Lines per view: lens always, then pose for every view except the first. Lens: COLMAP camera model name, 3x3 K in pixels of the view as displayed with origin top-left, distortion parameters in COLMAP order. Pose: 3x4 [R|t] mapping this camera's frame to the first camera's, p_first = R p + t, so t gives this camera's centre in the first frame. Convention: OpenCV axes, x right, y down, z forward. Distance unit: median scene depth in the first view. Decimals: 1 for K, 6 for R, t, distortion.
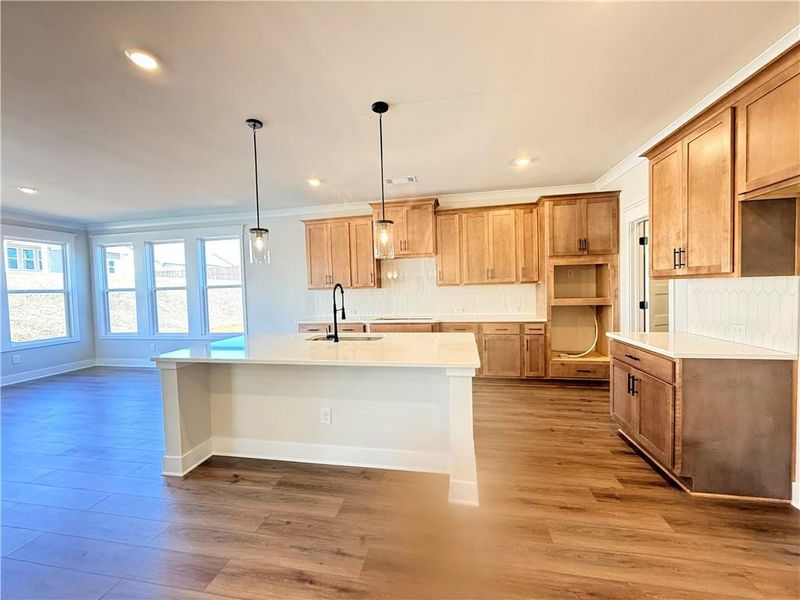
lens RADIAL K [[319.4, 0, 399.2], [0, 319.4, 299.2], [0, 0, 1]] dist [0.000338, 0.000336]
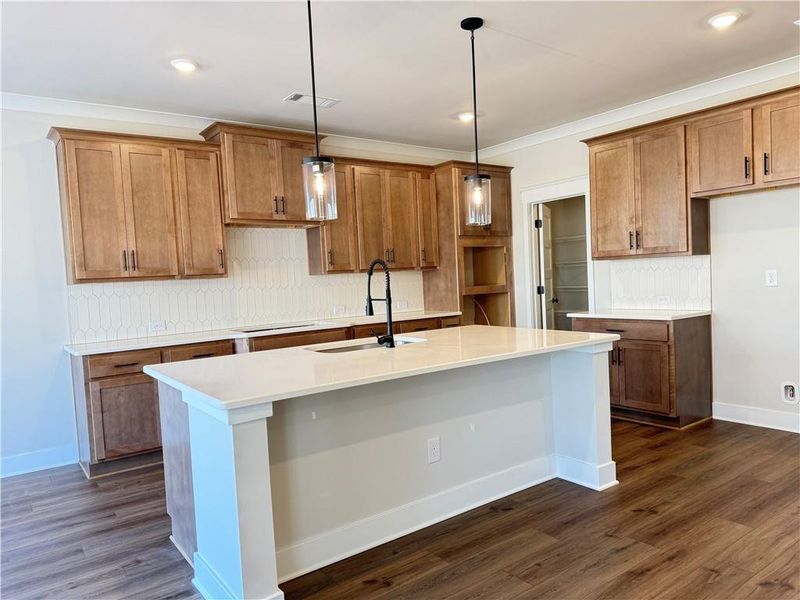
lens RADIAL K [[563.2, 0, 399.2], [0, 563.2, 302.9], [0, 0, 1]] dist [0.087031, -0.117525]
pose [[0.676625, -0.037754, 0.735360, -0.975268], [0.054015, 0.998539, 0.001566, 0.039083], [-0.734344, 0.038661, 0.677675, 0.191441]]
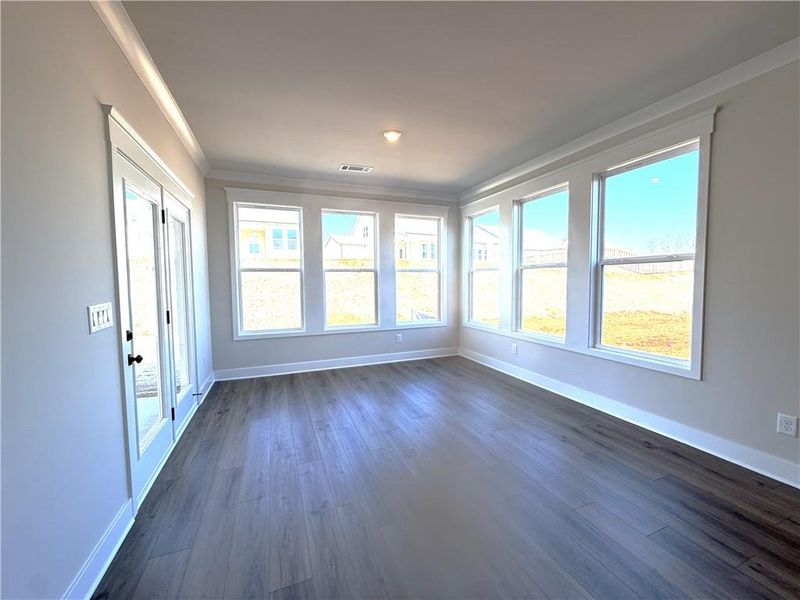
lens RADIAL K [[319.4, 0, 399.2], [0, 319.4, 299.2], [0, 0, 1]] dist [0.000338, 0.000336]
pose [[0.540319, 0.072417, -0.838339, -0.643213], [-0.036376, 0.997369, 0.062709, 0.006419], [0.840674, -0.003387, 0.541531, 0.801438]]
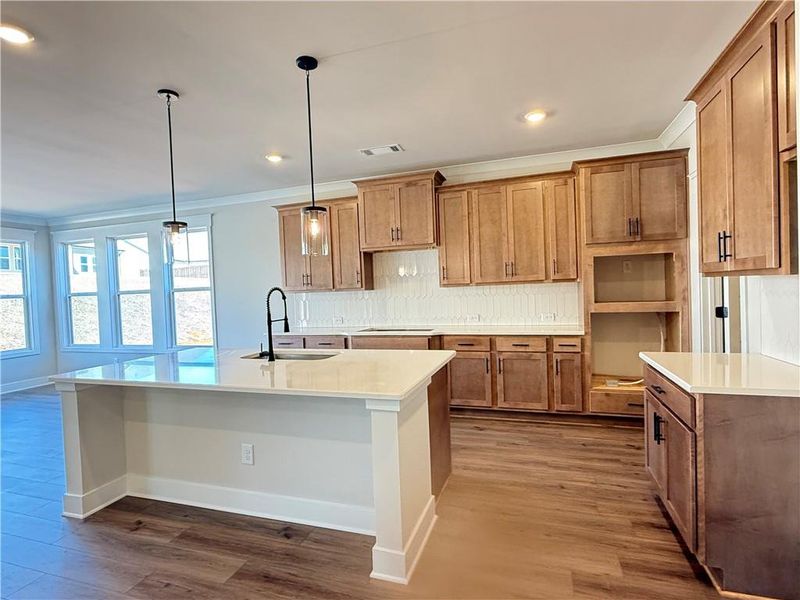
lens RADIAL K [[417.4, 0, 399.1], [0, 417.4, 298.8], [0, 0, 1]] dist [0.001381, 0.000334]
pose [[0.990856, -0.006724, -0.134758, 0.243211], [0.005999, 0.999965, -0.005786, -0.011812], [0.134792, 0.004924, 0.990862, 0.014152]]
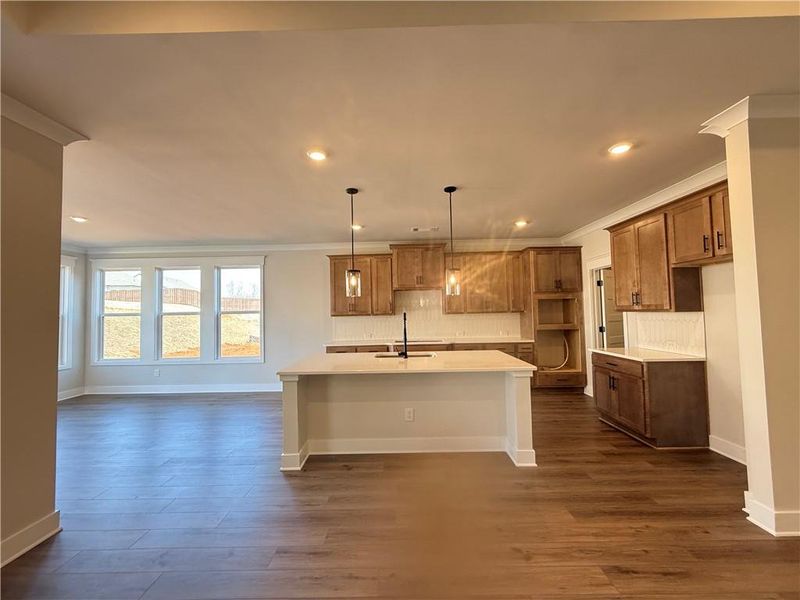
lens RADIAL K [[319.4, 0, 399.2], [0, 319.4, 299.2], [0, 0, 1]] dist [0.000338, 0.000336]
pose [[0.983622, 0.016020, 0.179531, -0.432236], [-0.001670, 0.996810, -0.079799, 0.000340], [-0.180237, 0.078192, 0.980510, -0.256732]]
